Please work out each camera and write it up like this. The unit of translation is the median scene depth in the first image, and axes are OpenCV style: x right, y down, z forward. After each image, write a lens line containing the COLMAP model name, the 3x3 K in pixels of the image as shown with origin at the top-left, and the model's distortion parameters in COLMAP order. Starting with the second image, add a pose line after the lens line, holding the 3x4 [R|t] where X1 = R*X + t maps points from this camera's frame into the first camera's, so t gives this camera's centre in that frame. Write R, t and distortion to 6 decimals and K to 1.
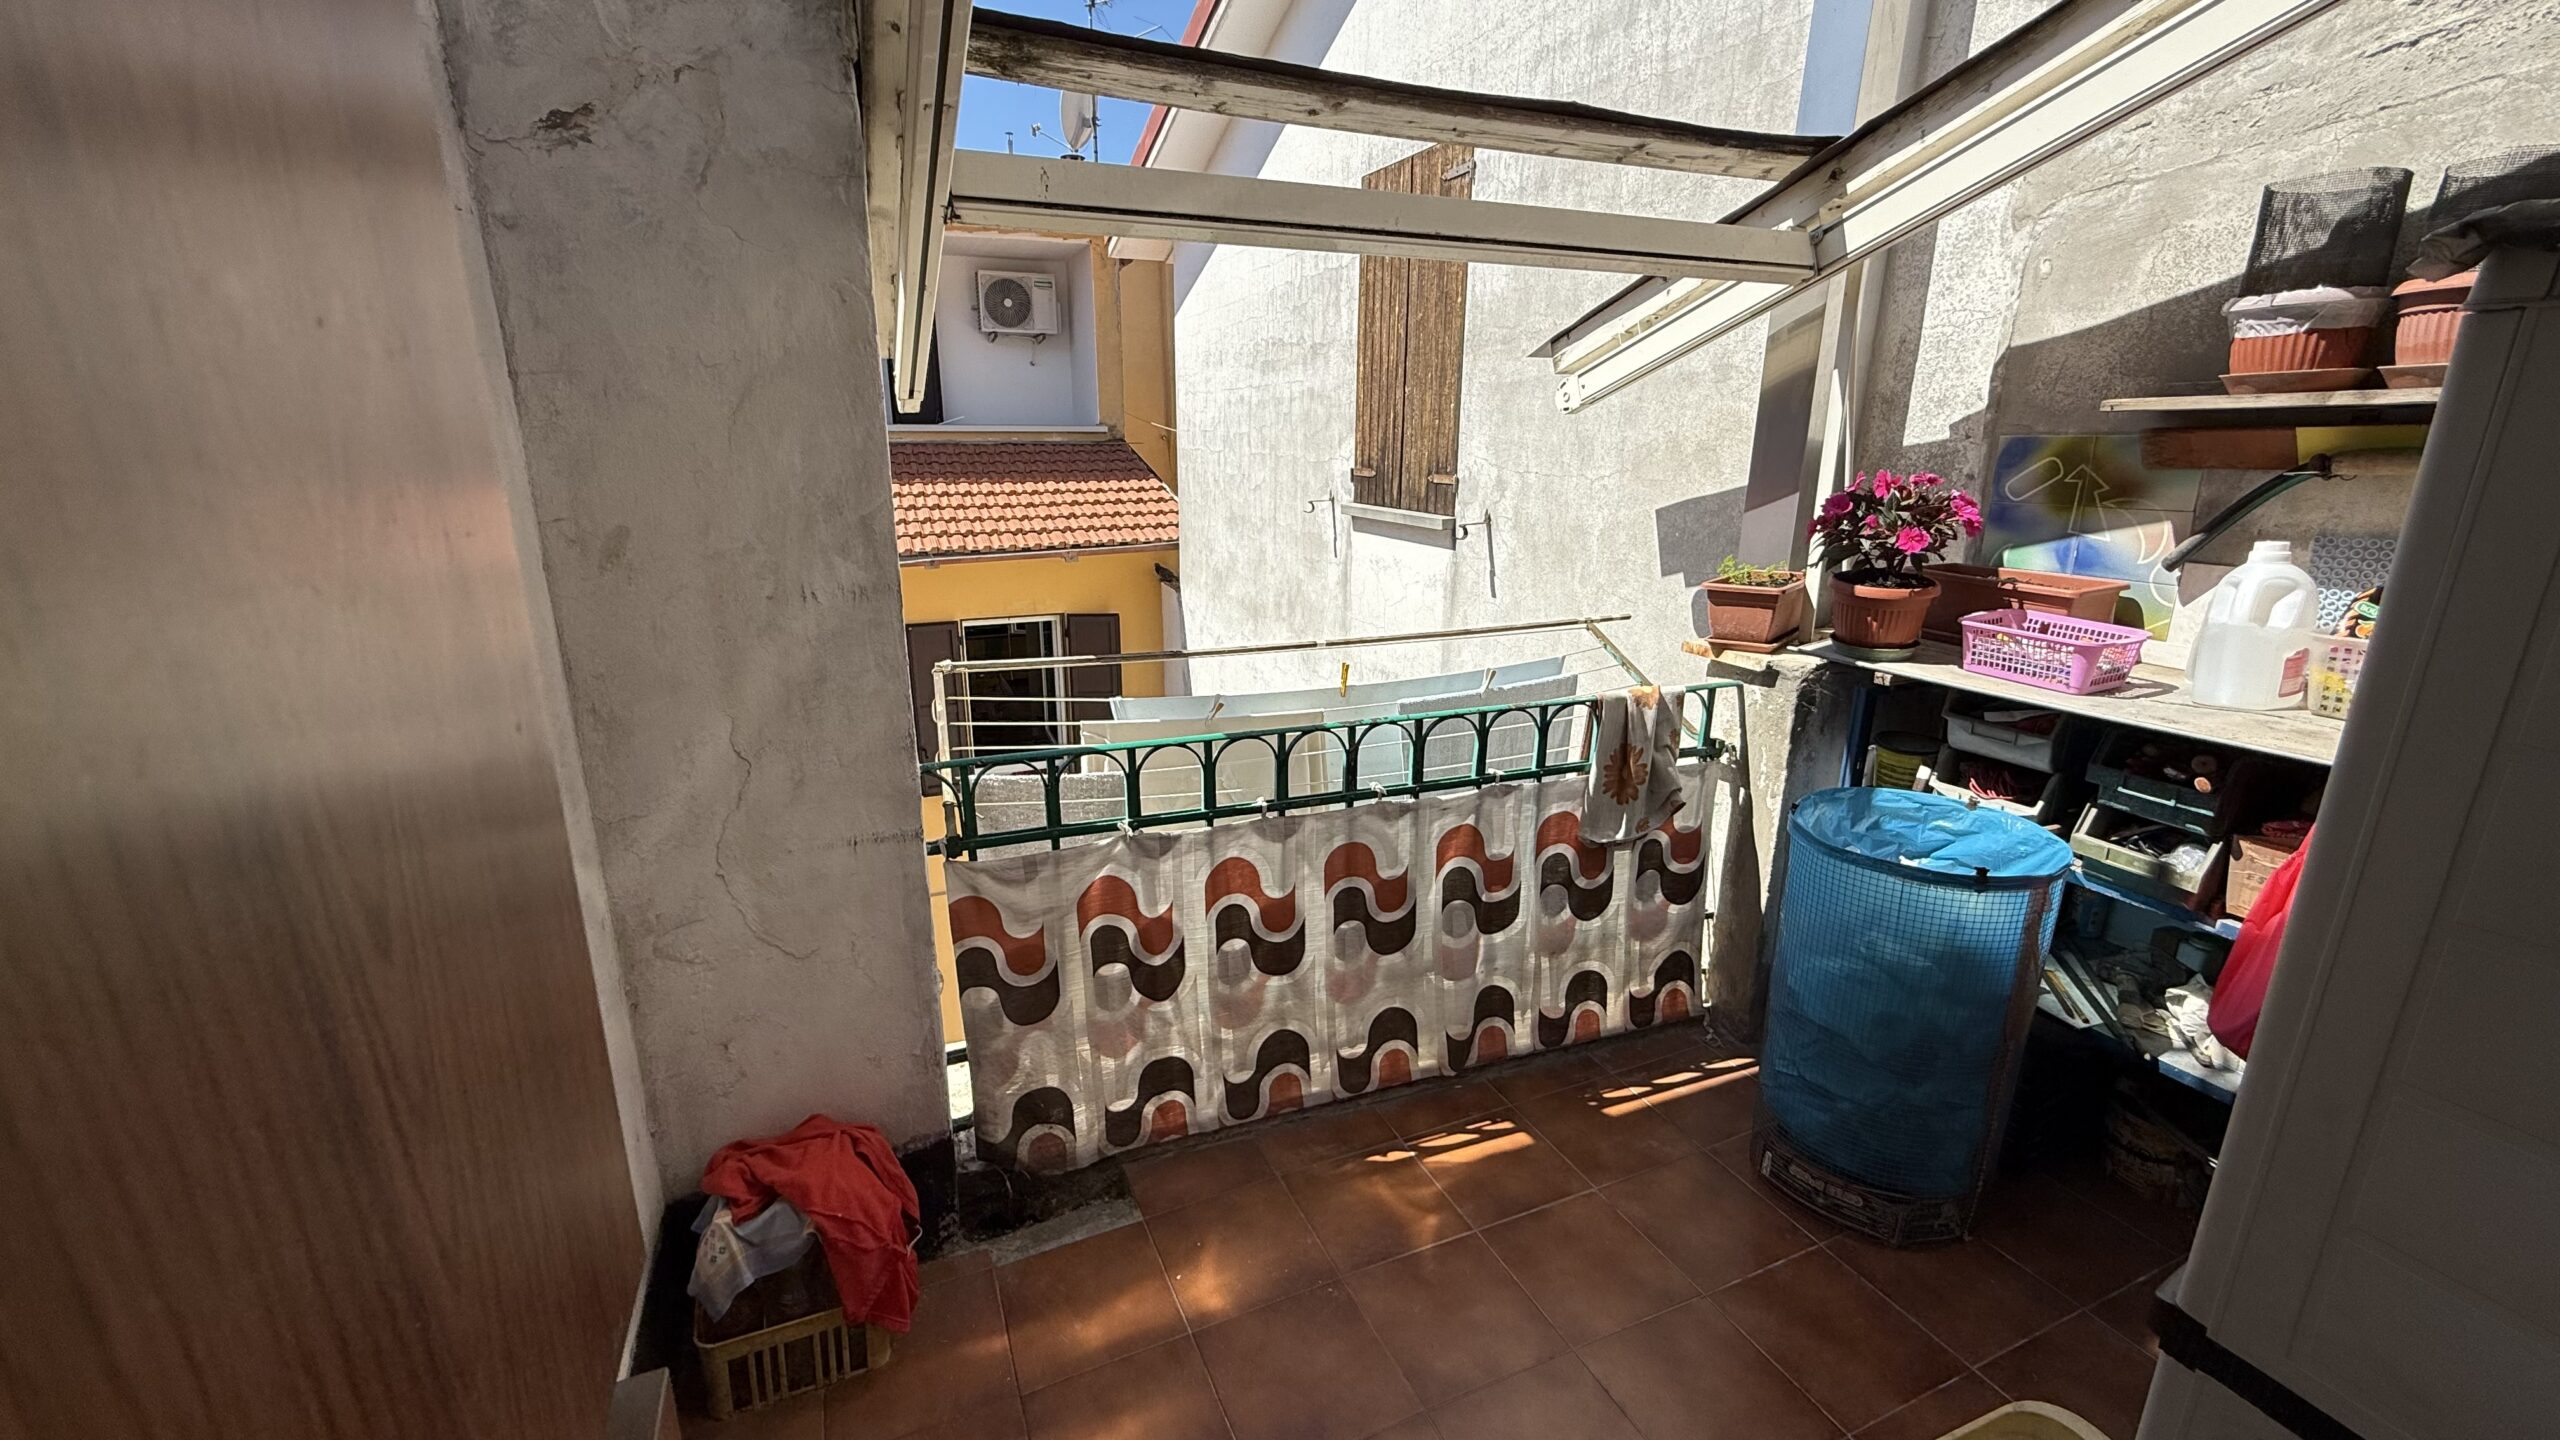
lens RADIAL K [[1019.9, 0, 1274.2], [0, 1019.9, 717.1], [0, 0, 1]] dist [-0.000320, 0.000187]
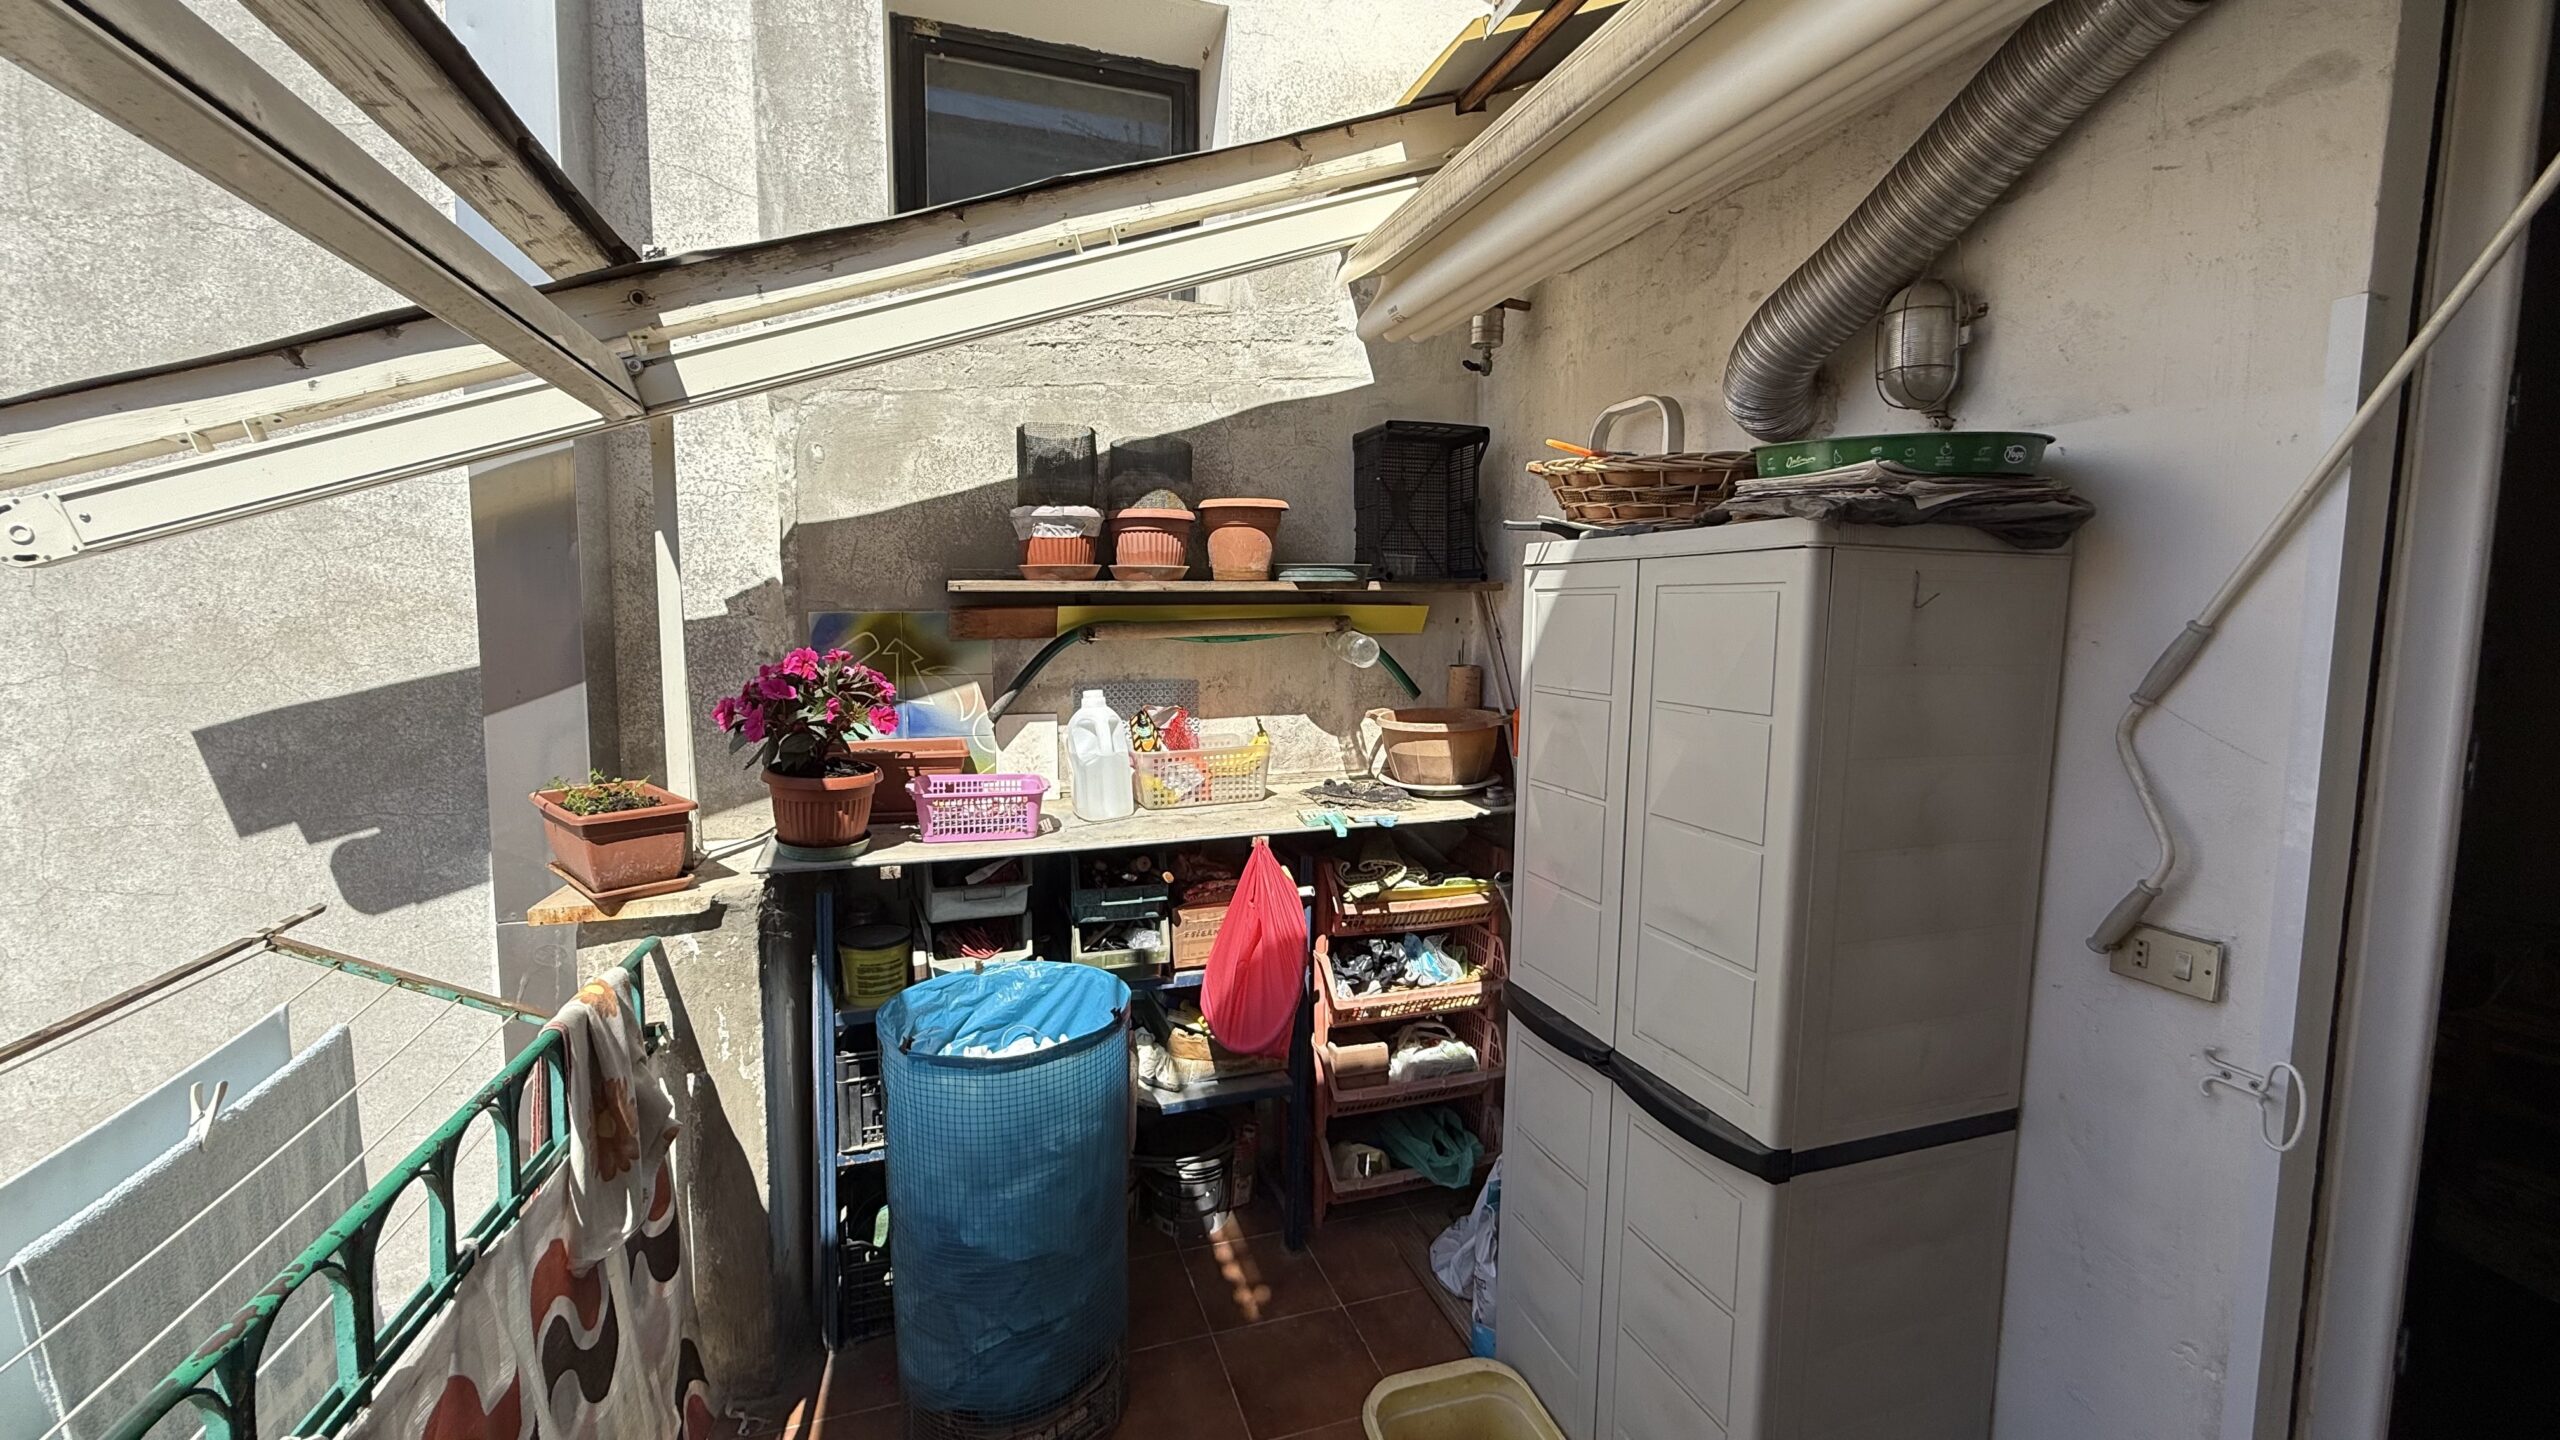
lens RADIAL K [[1019.9, 0, 1274.2], [0, 1019.9, 717.1], [0, 0, 1]] dist [-0.000320, 0.000187]
pose [[0.082937, -0.096804, 0.991842, -0.240808], [0.264297, 0.961767, 0.071768, -0.136489], [-0.960869, 0.256189, 0.105351, 0.514193]]
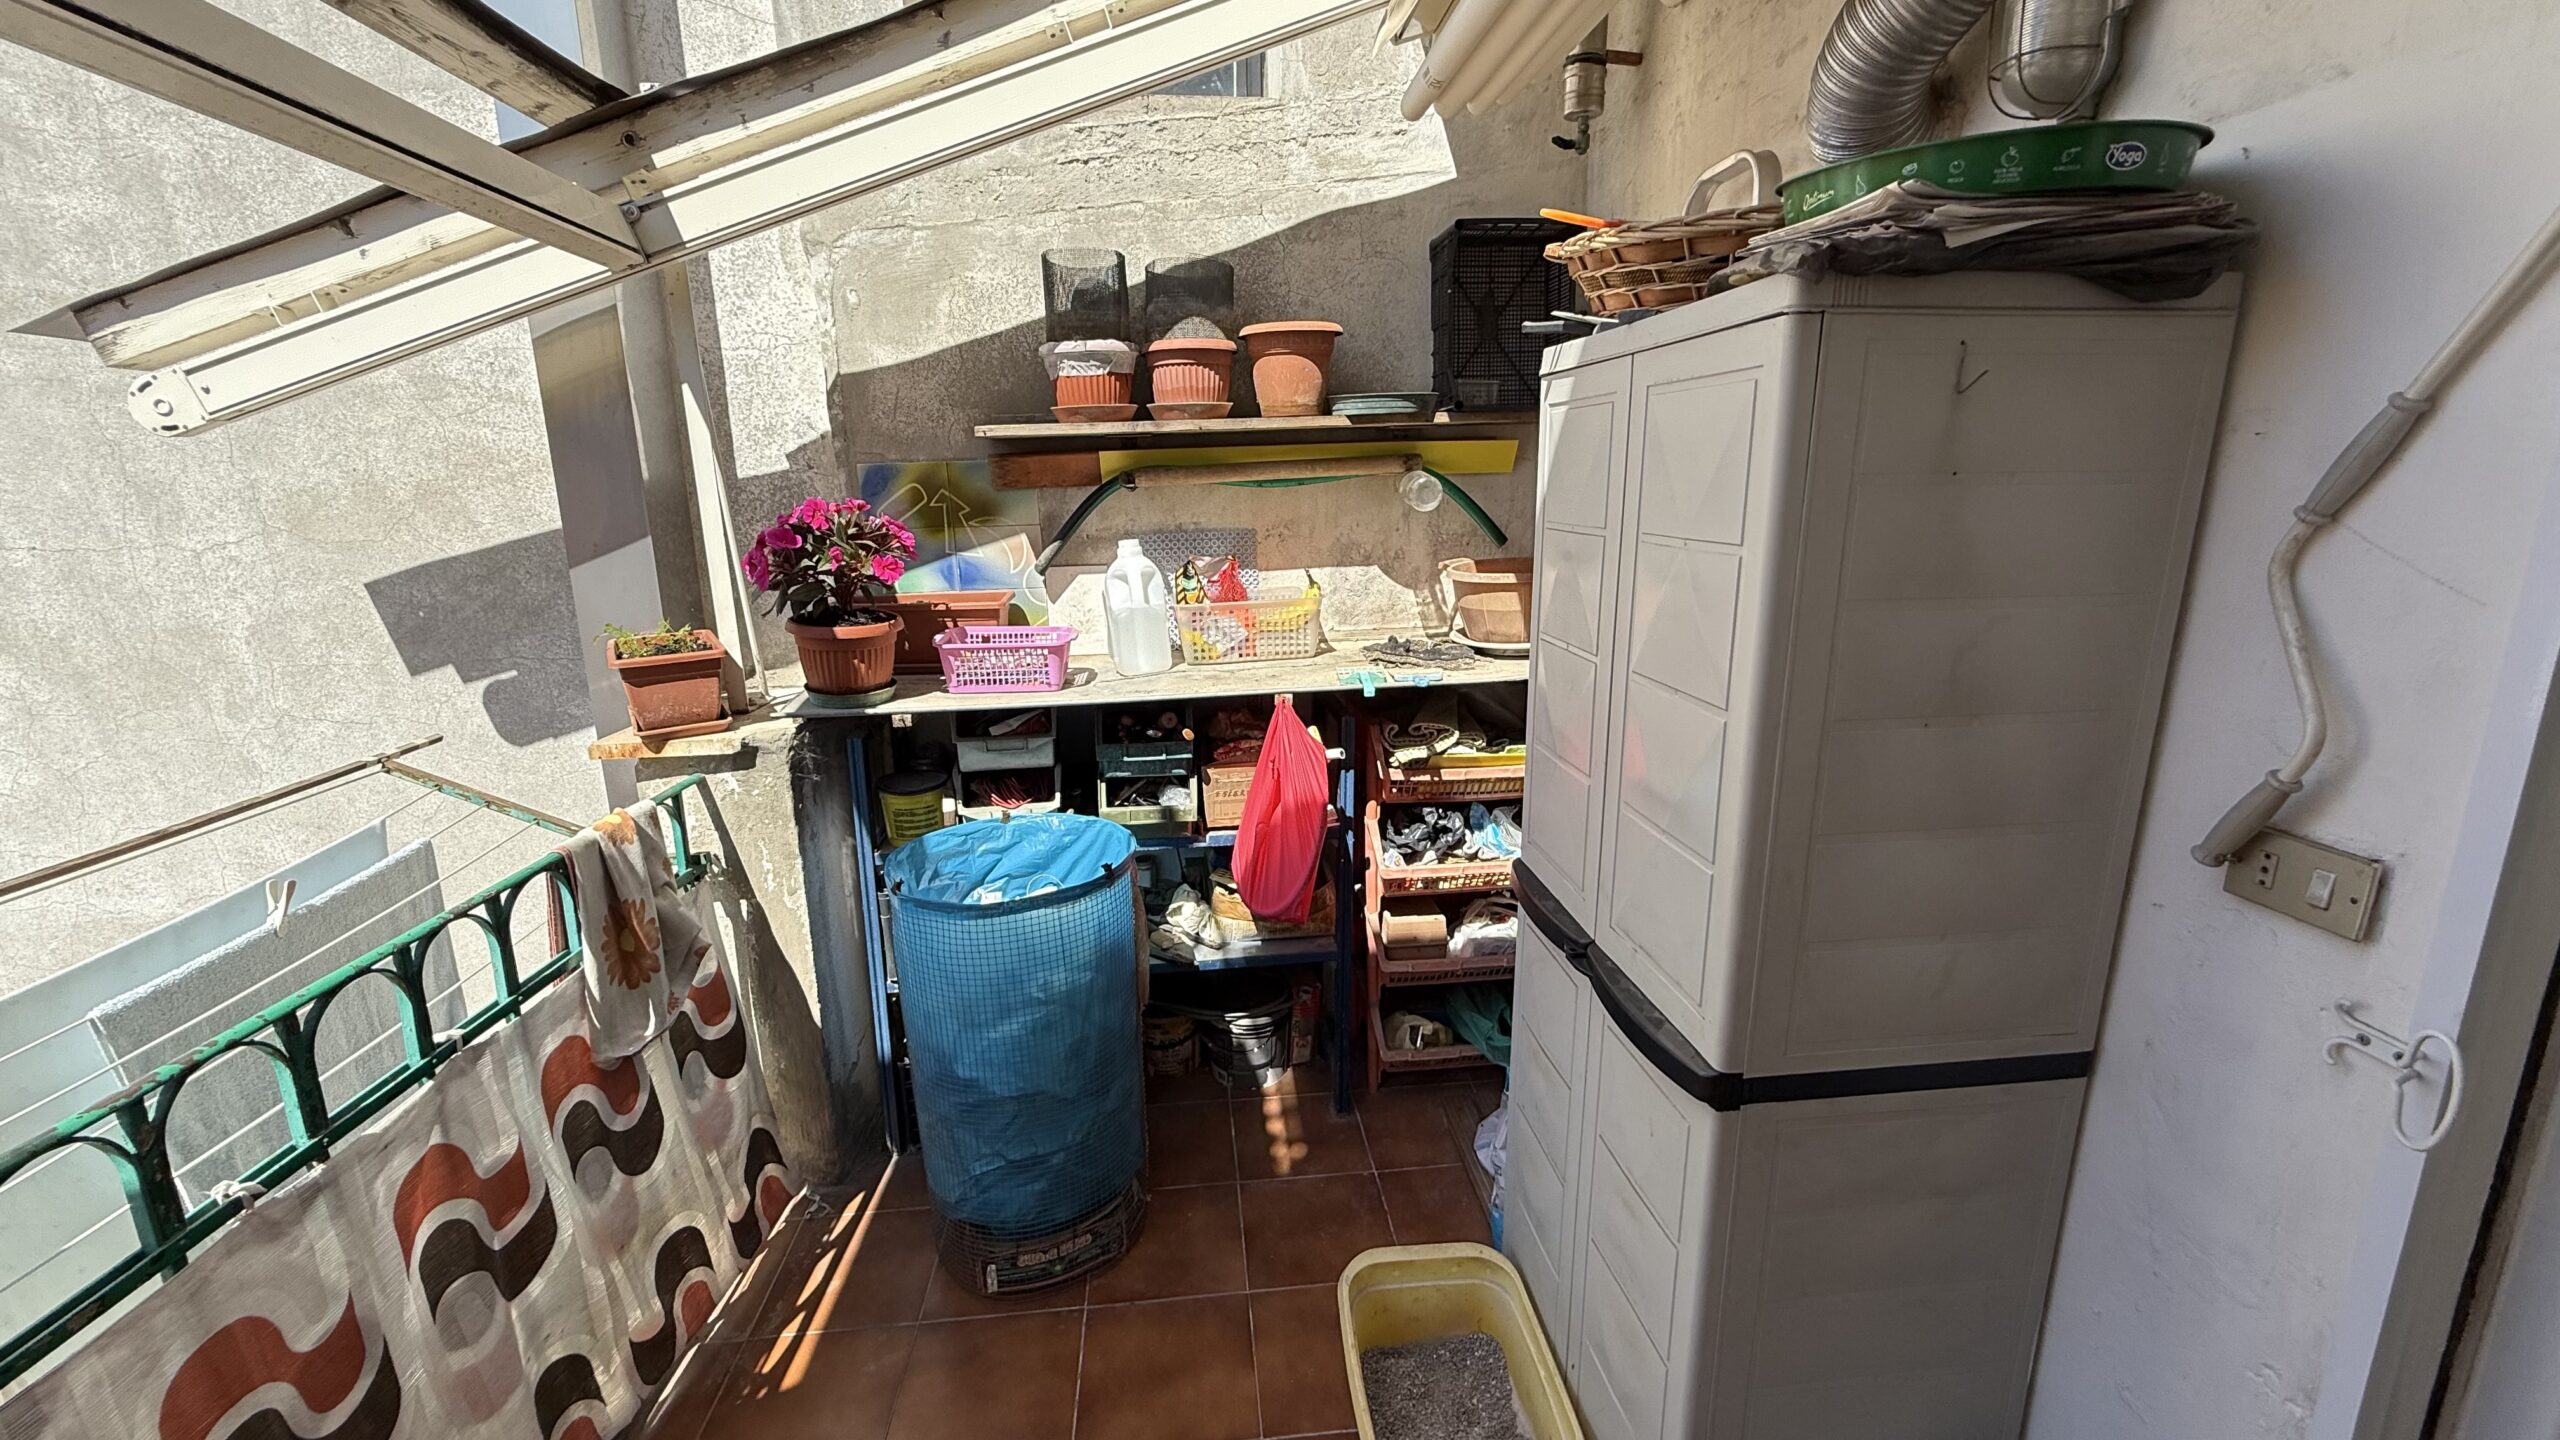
lens RADIAL K [[1019.9, 0, 1274.2], [0, 1019.9, 717.1], [0, 0, 1]] dist [-0.000320, 0.000187]
pose [[0.298656, -0.221534, 0.928293, -0.143050], [0.276836, 0.950973, 0.137882, -0.070099], [-0.913327, 0.215806, 0.345342, 0.357791]]
